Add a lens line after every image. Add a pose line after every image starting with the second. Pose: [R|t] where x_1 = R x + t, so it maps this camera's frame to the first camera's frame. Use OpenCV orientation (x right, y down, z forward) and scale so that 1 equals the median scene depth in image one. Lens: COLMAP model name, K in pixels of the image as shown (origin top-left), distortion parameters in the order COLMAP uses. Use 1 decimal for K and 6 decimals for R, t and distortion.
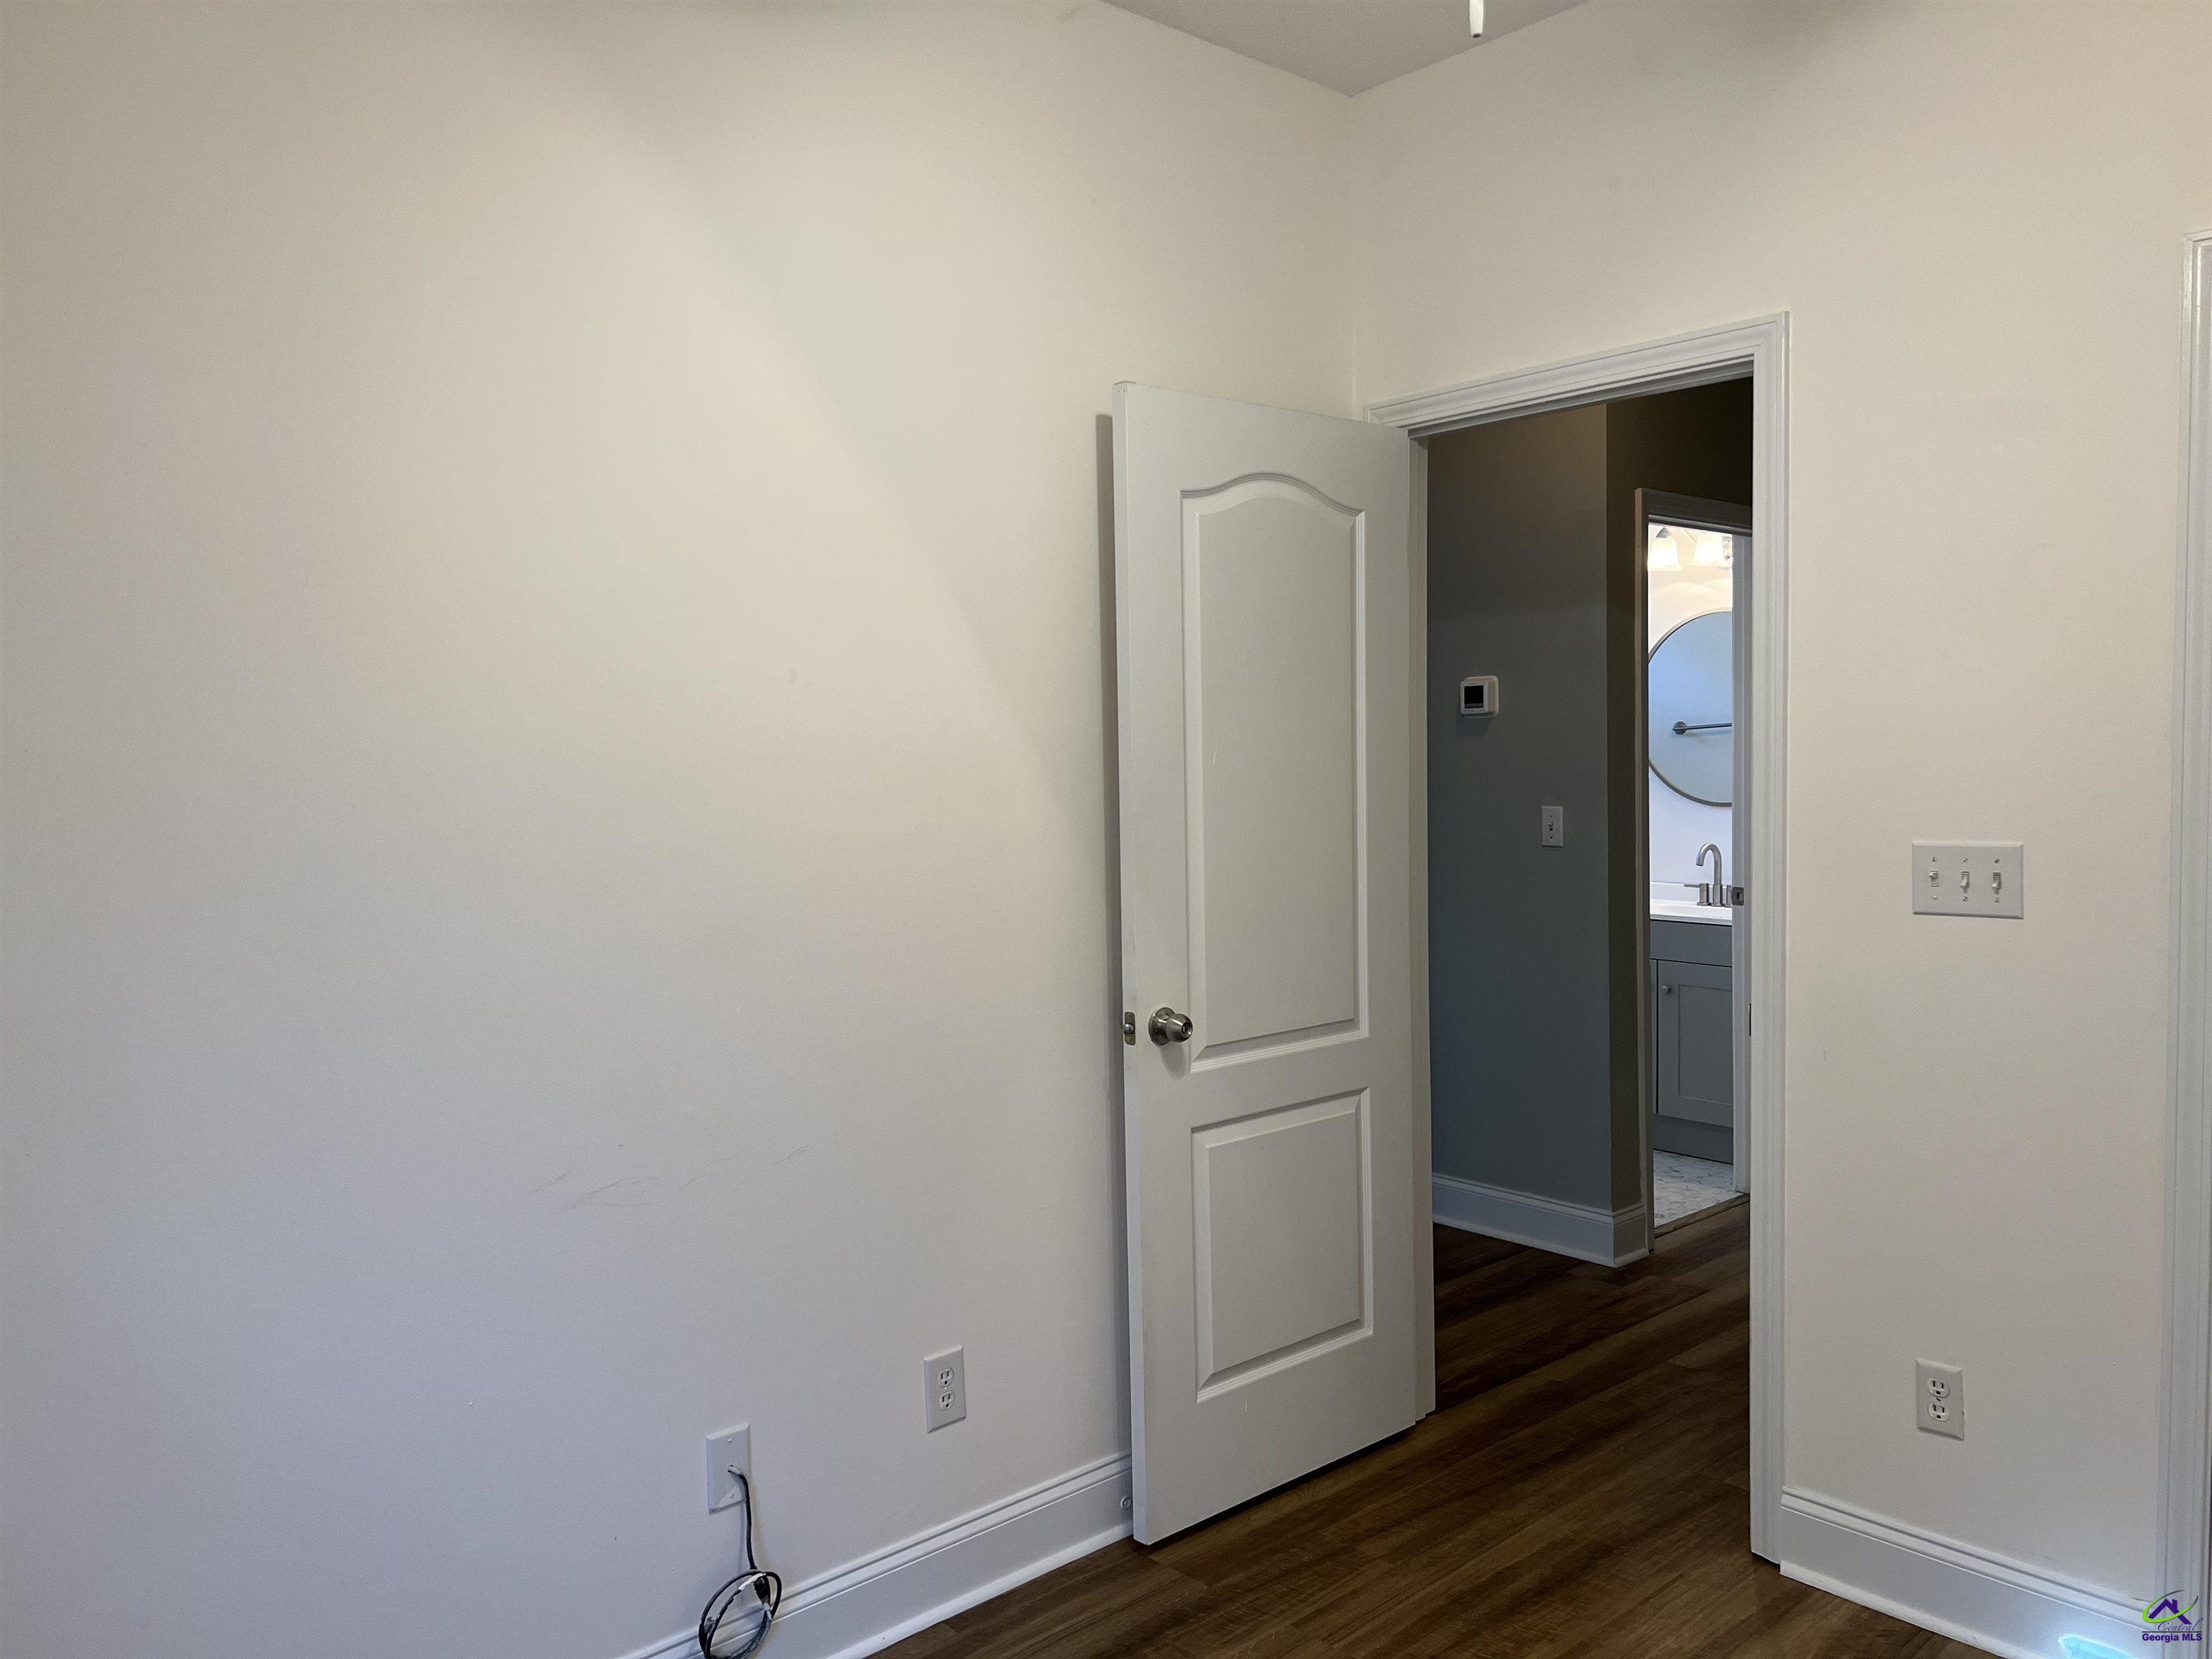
lens RADIAL K [[1659.3, 0, 1127.1], [0, 1659.3, 839.3], [0, 0, 1]] dist [0.053222, -0.056605]
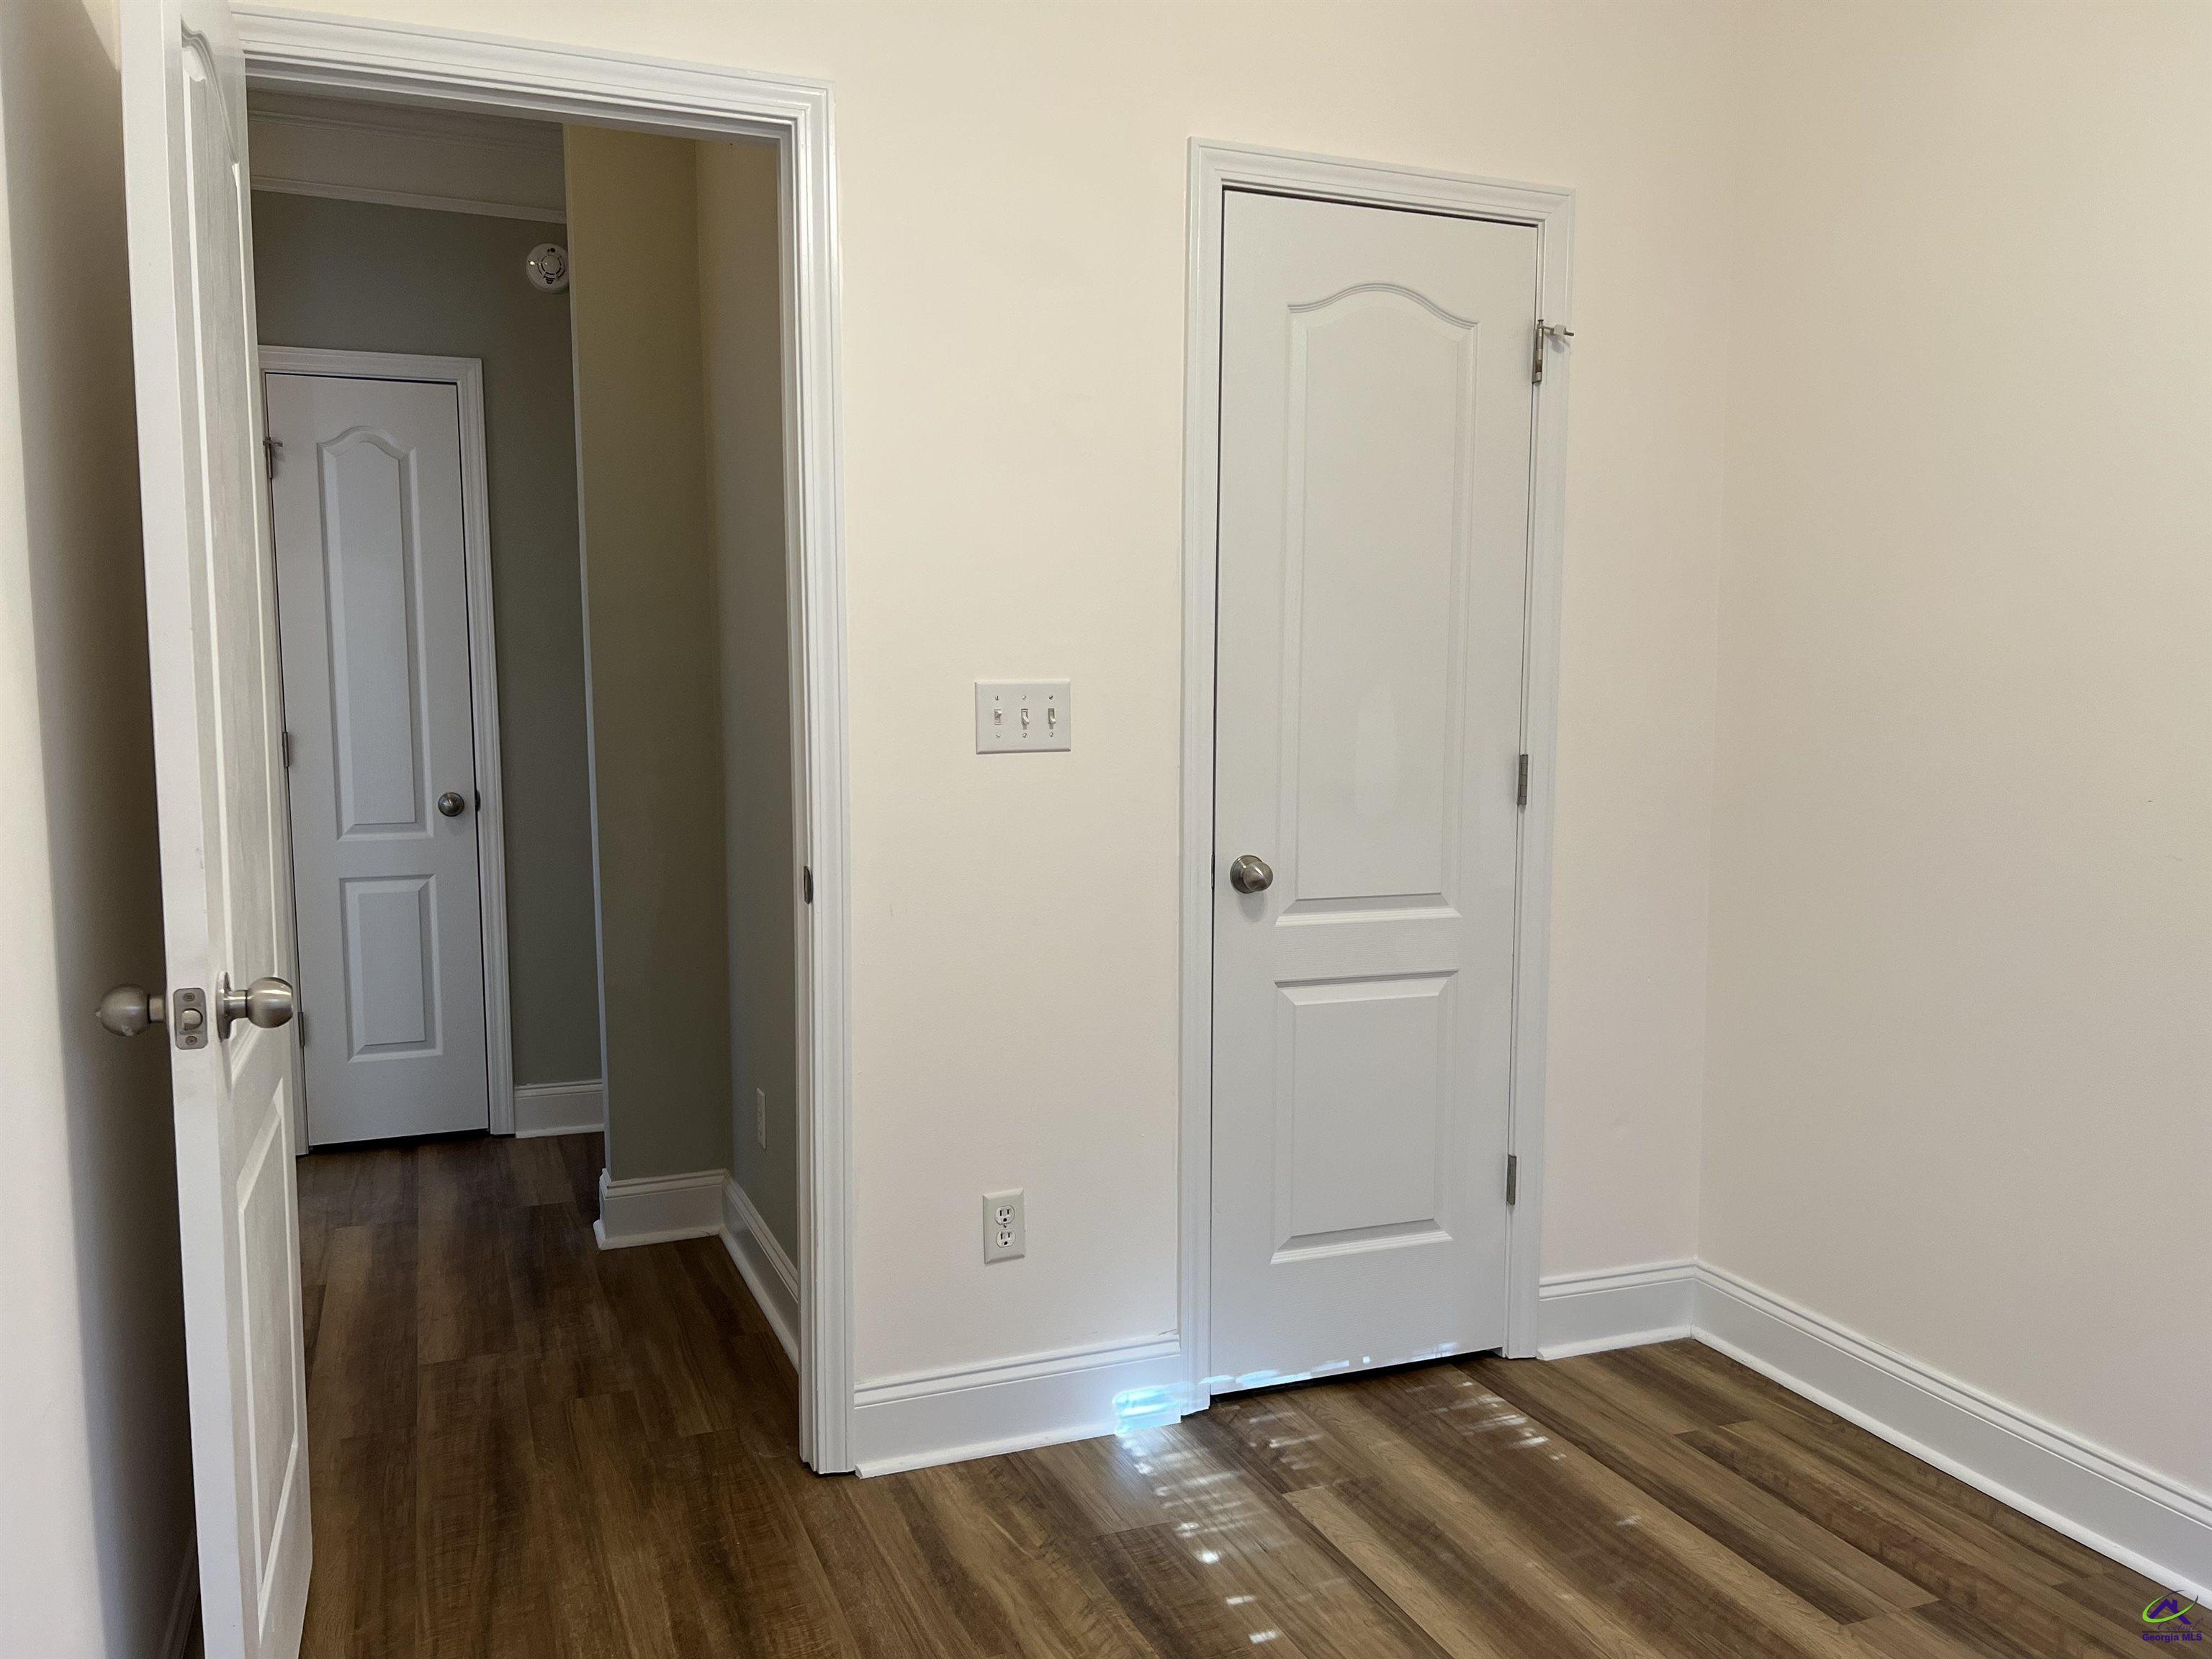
lens RADIAL K [[1659.3, 0, 1127.6], [0, 1659.3, 834.5], [0, 0, 1]] dist [0.053222, -0.056605]
pose [[0.343859, -0.066163, 0.936688, -0.419523], [0.043948, 0.997555, 0.054329, 0.041786], [-0.937992, 0.022484, 0.345926, 0.560901]]
